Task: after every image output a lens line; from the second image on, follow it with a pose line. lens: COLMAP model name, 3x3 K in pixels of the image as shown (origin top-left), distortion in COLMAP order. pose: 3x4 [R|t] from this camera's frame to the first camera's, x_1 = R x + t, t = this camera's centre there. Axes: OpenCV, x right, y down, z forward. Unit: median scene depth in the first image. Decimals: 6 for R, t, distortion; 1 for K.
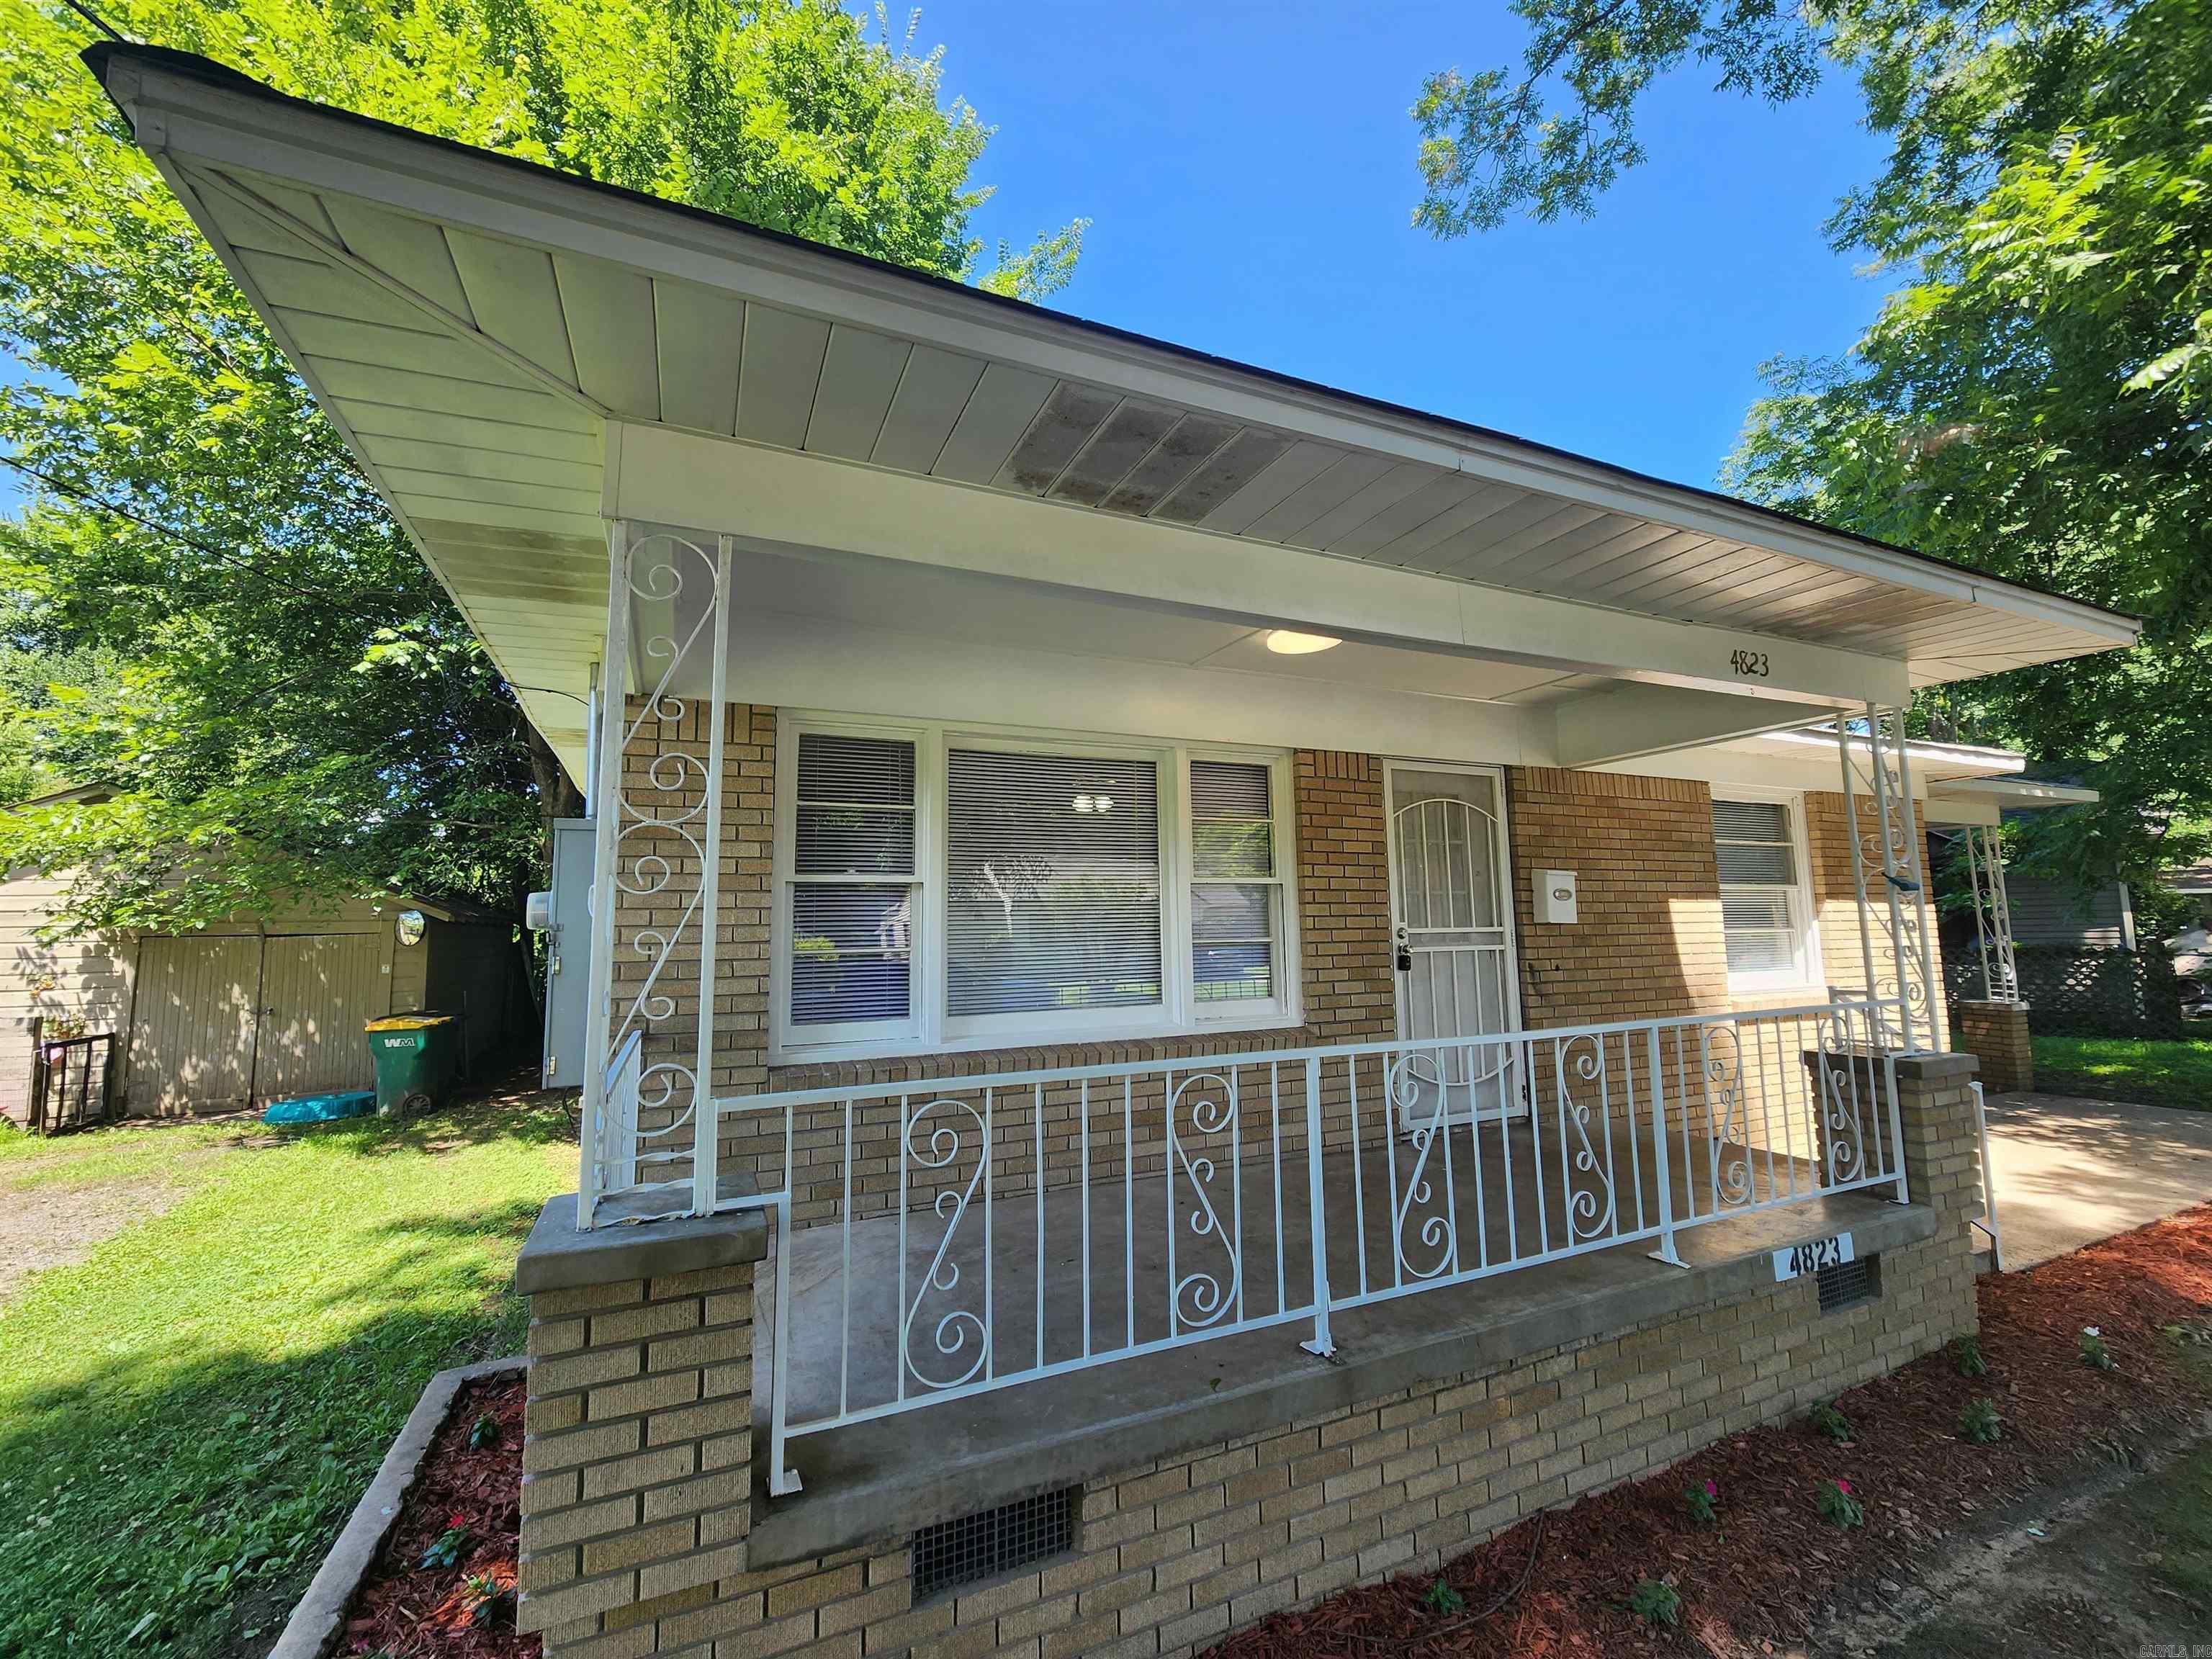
lens RADIAL K [[908.3, 0, 1089.3], [0, 908.3, 820.6], [0, 0, 1]] dist [0.004395, -0.003091]
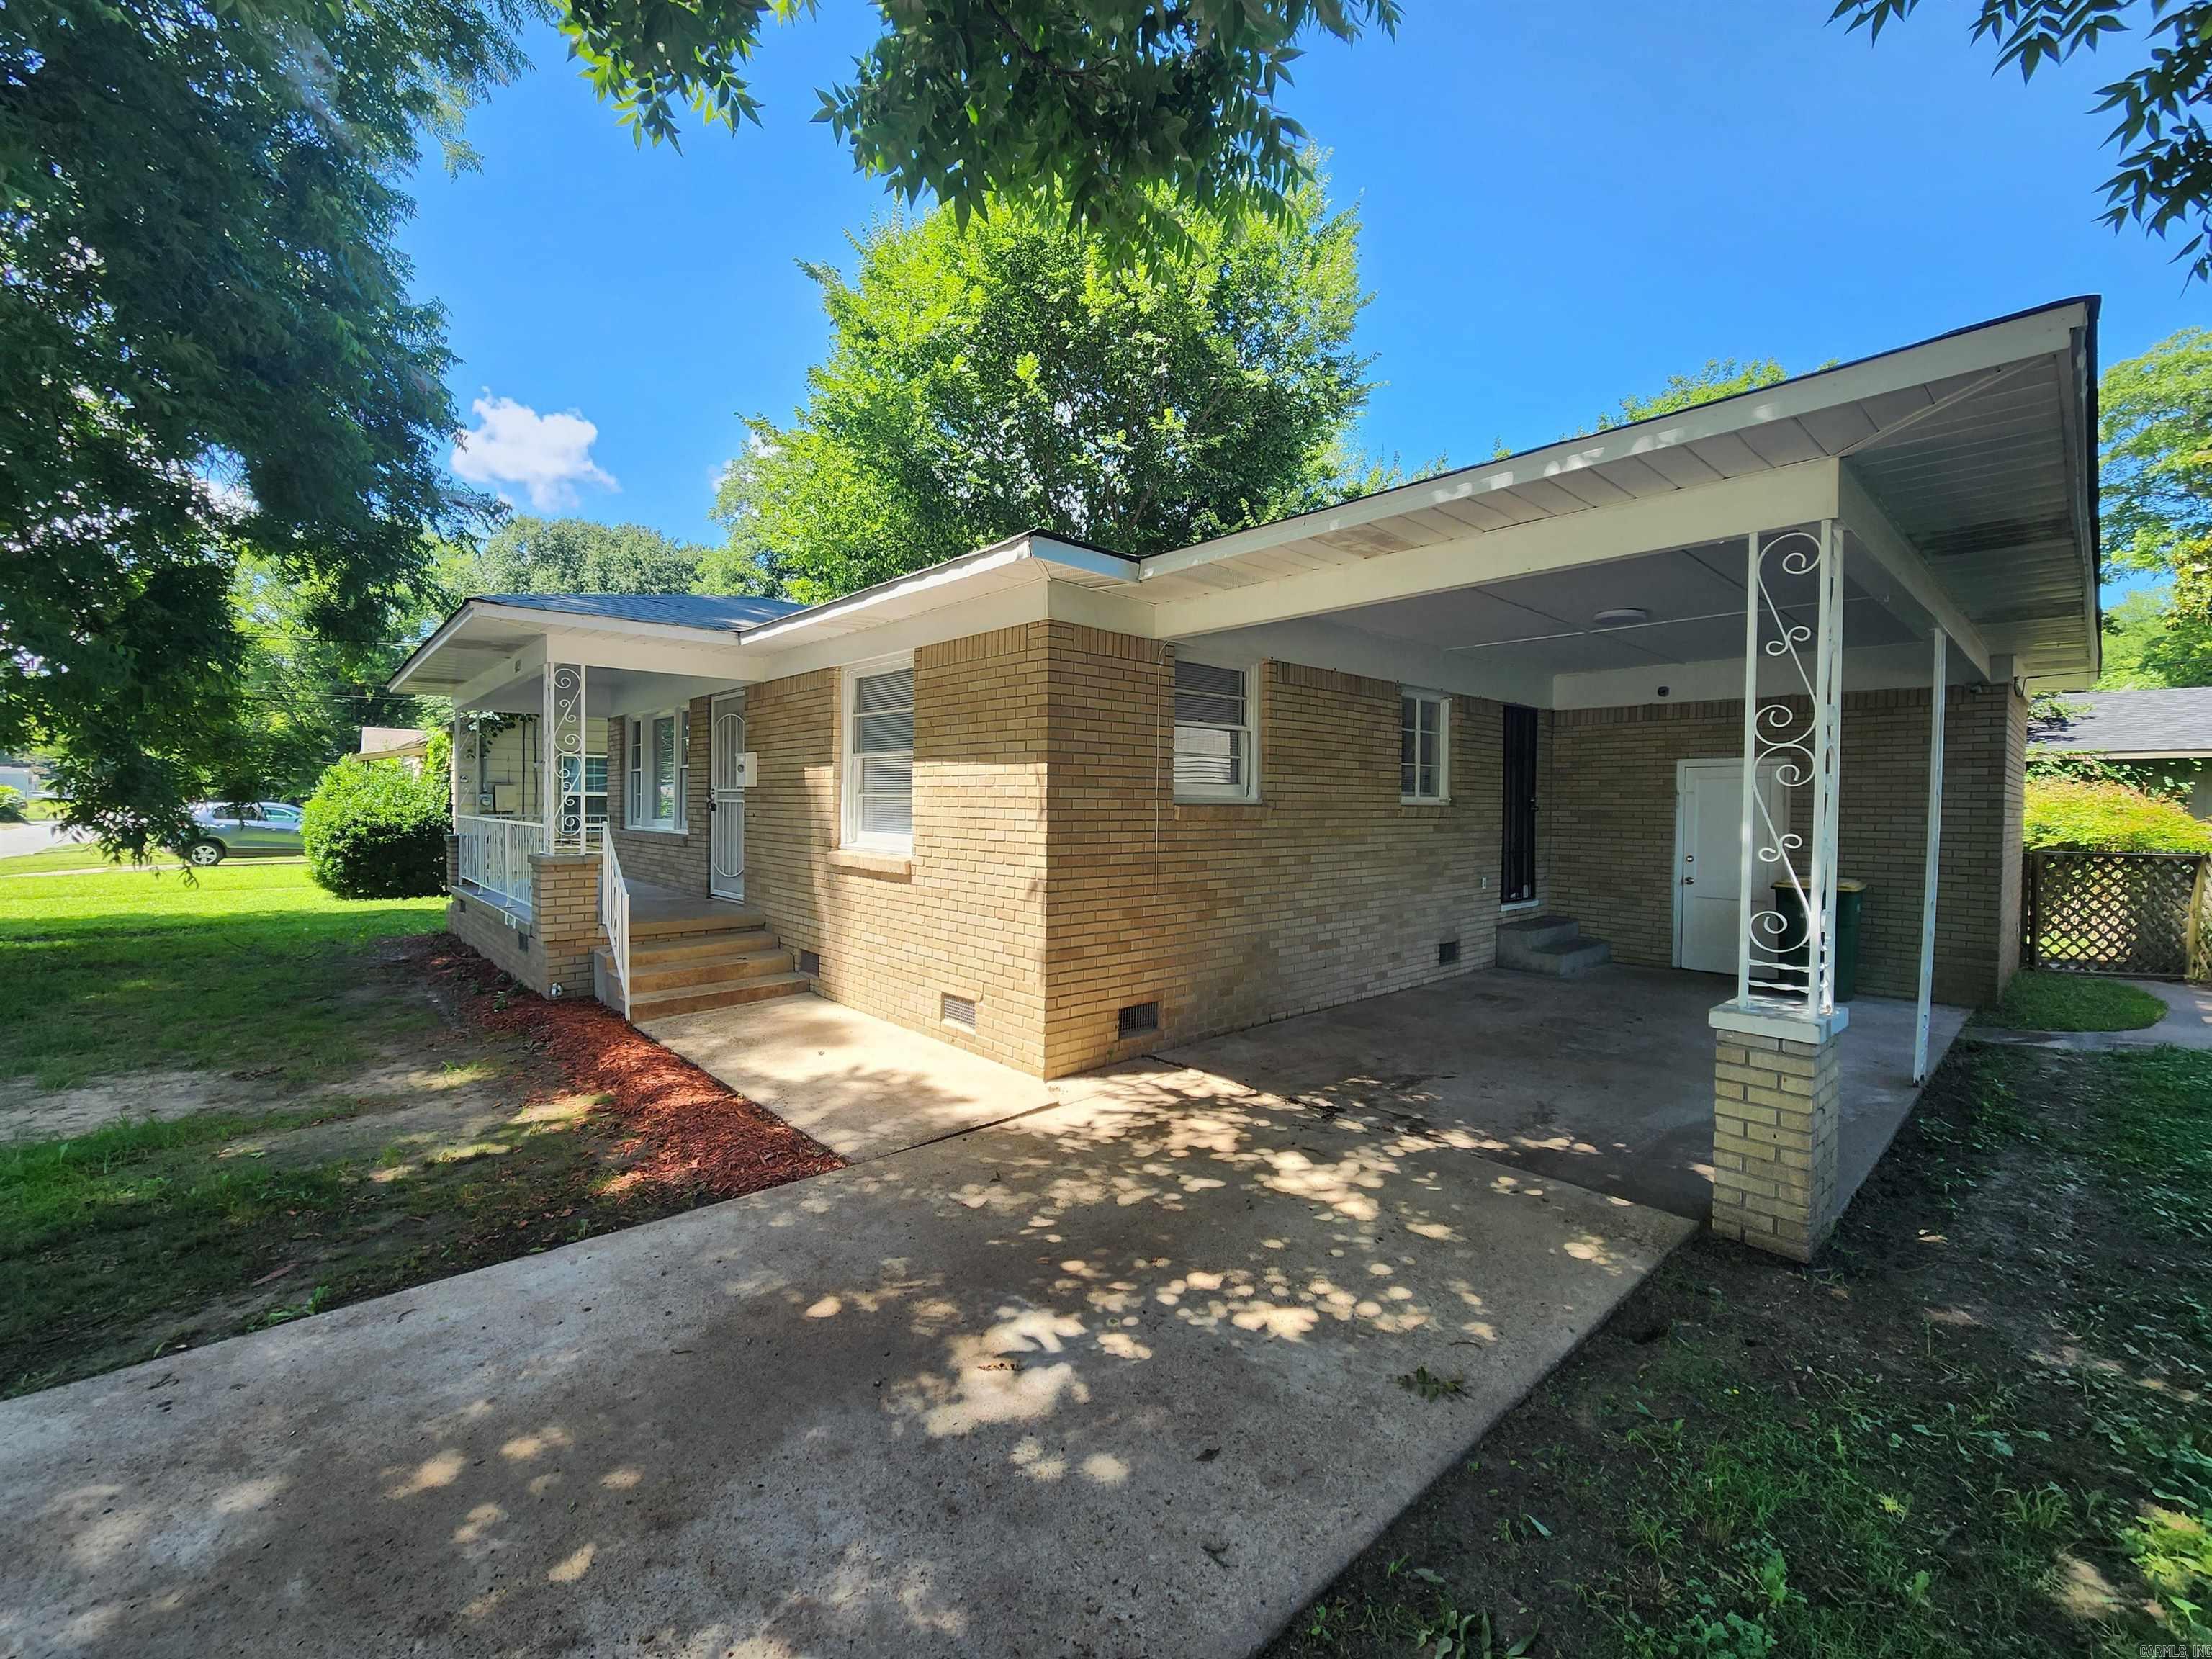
lens RADIAL K [[905.3, 0, 1085.7], [0, 905.3, 822.6], [0, 0, 1]] dist [0.001743, -0.000710]
pose [[0.350214, 0.029064, -0.936219, 2.221765], [0.092864, 0.993517, 0.065580, 0.129581], [0.932055, -0.109908, 0.345245, 1.033647]]
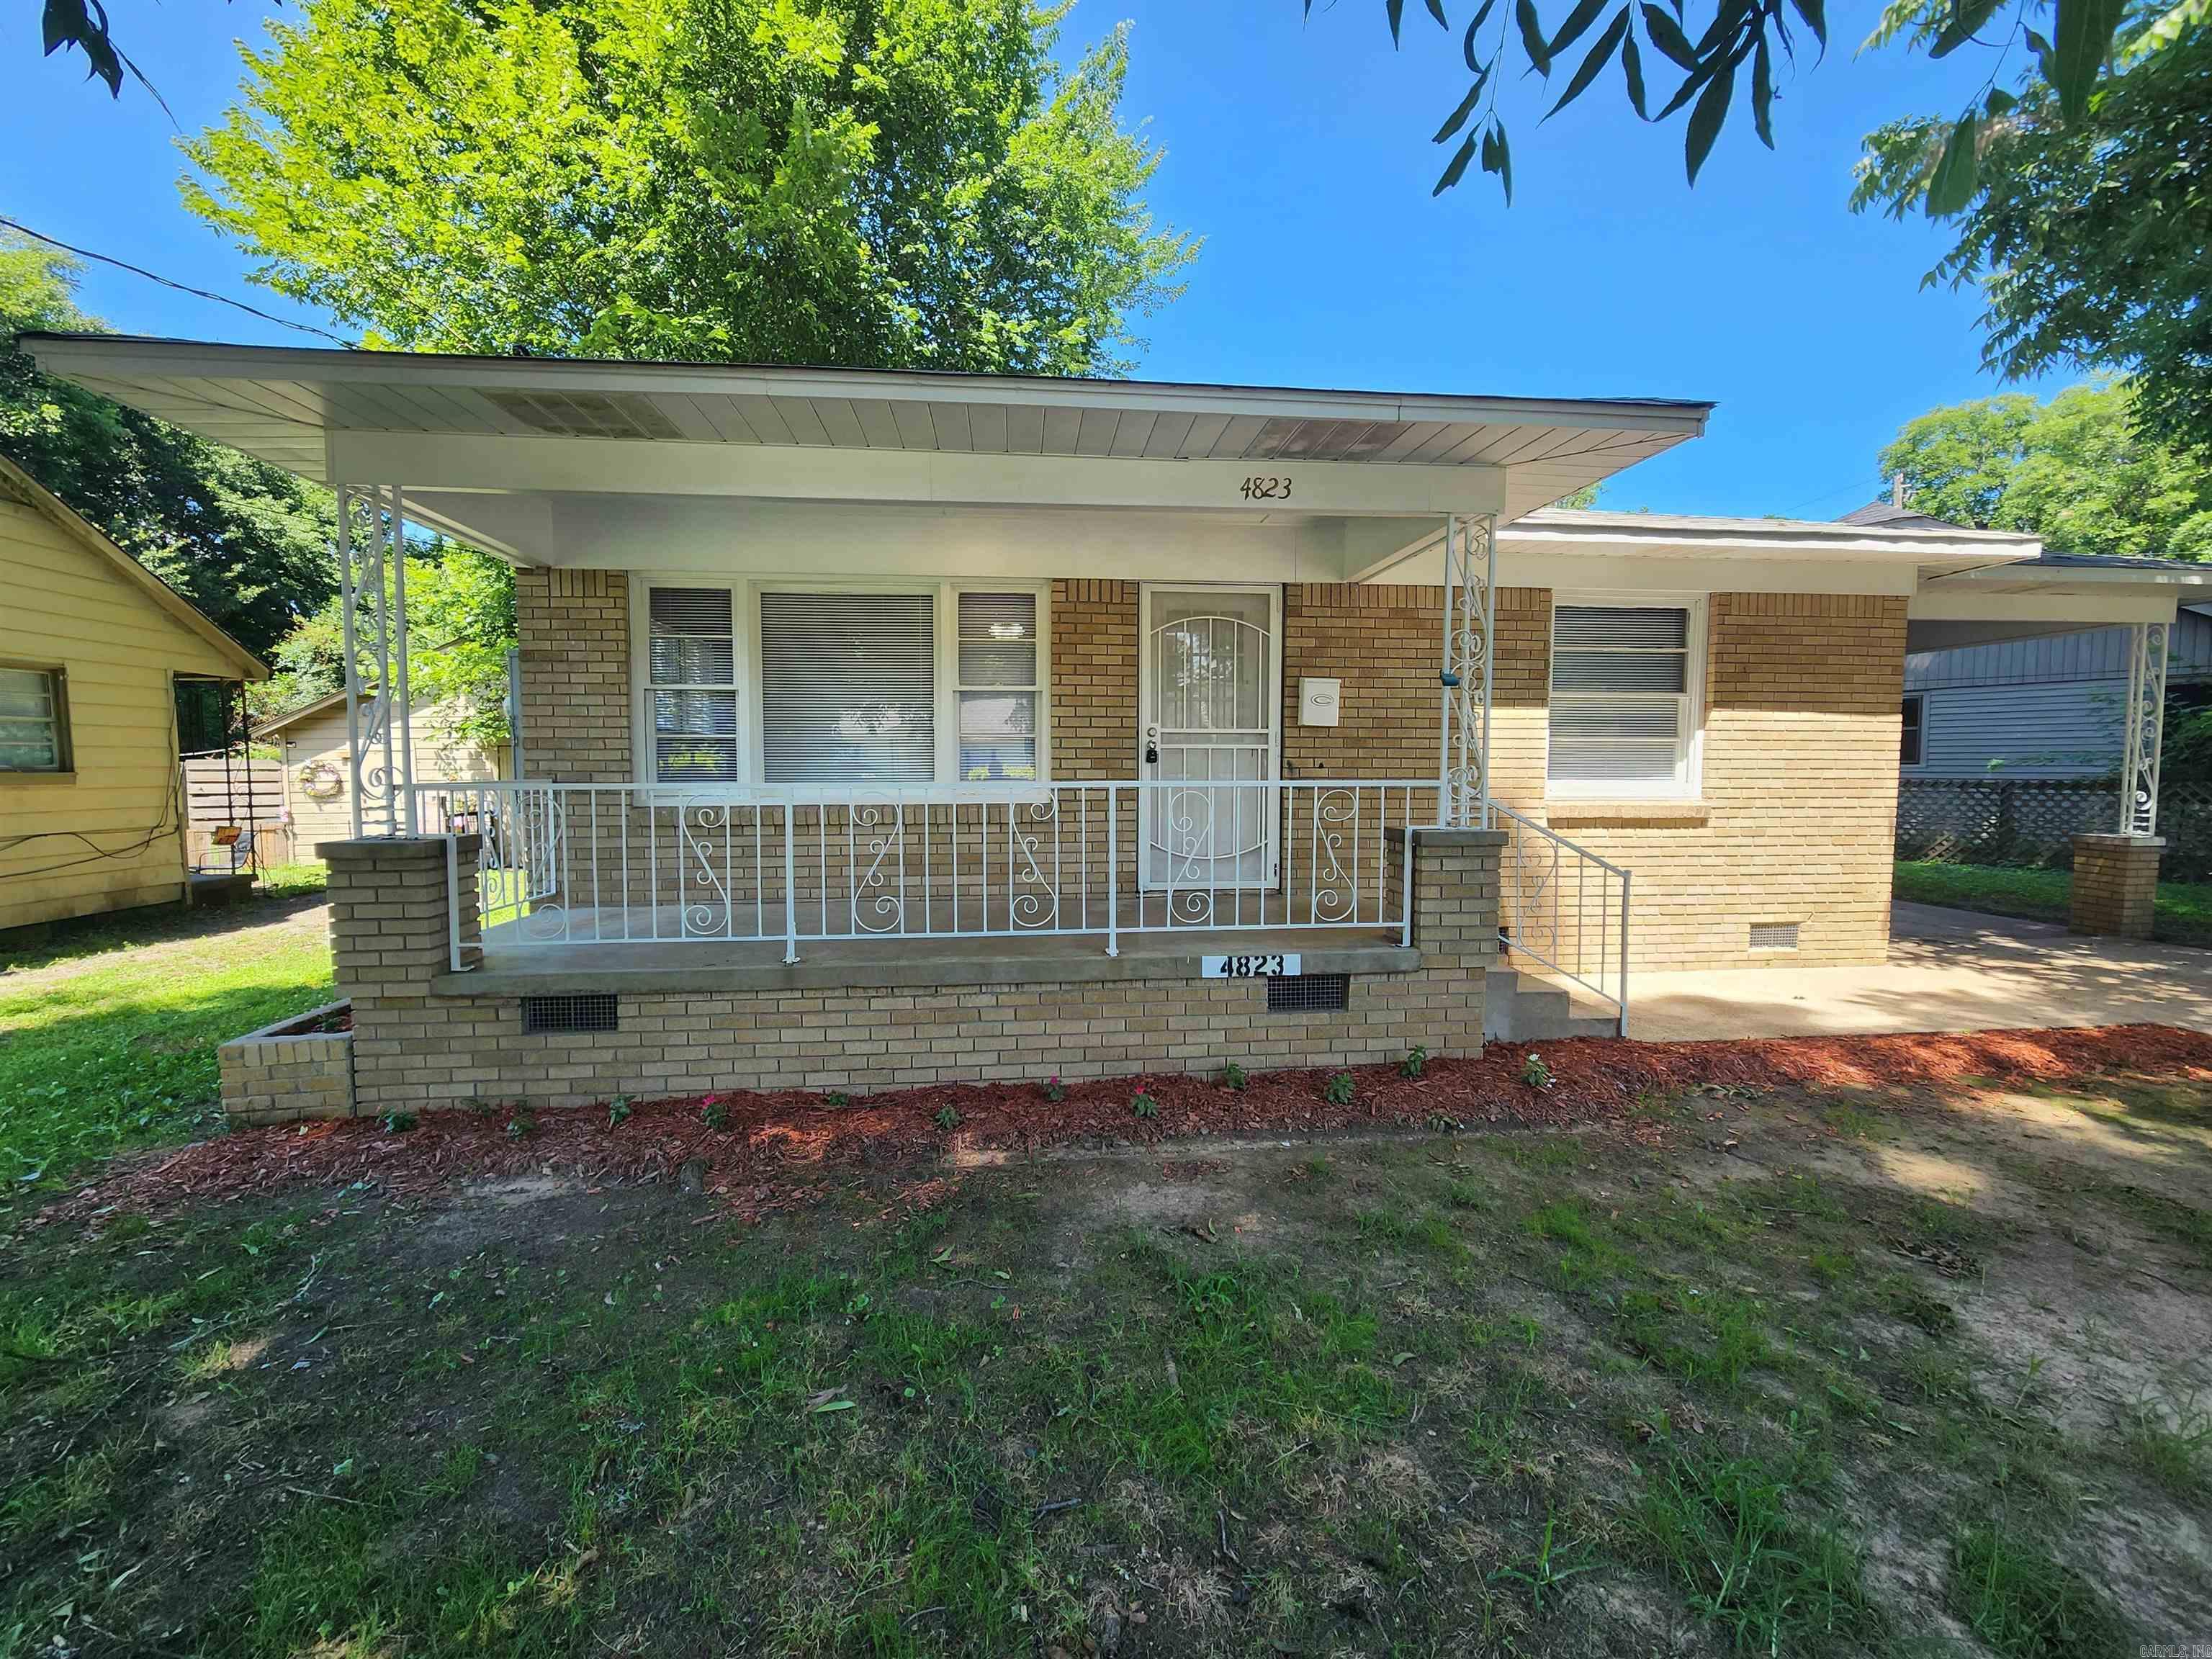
lens RADIAL K [[908.3, 0, 1089.3], [0, 908.3, 820.6], [0, 0, 1]] dist [0.004395, -0.003091]
pose [[0.949675, 0.033236, -0.311469, 0.633703], [0.023079, 0.984228, 0.175394, 0.026054], [0.312386, -0.173756, 0.933929, -0.164510]]
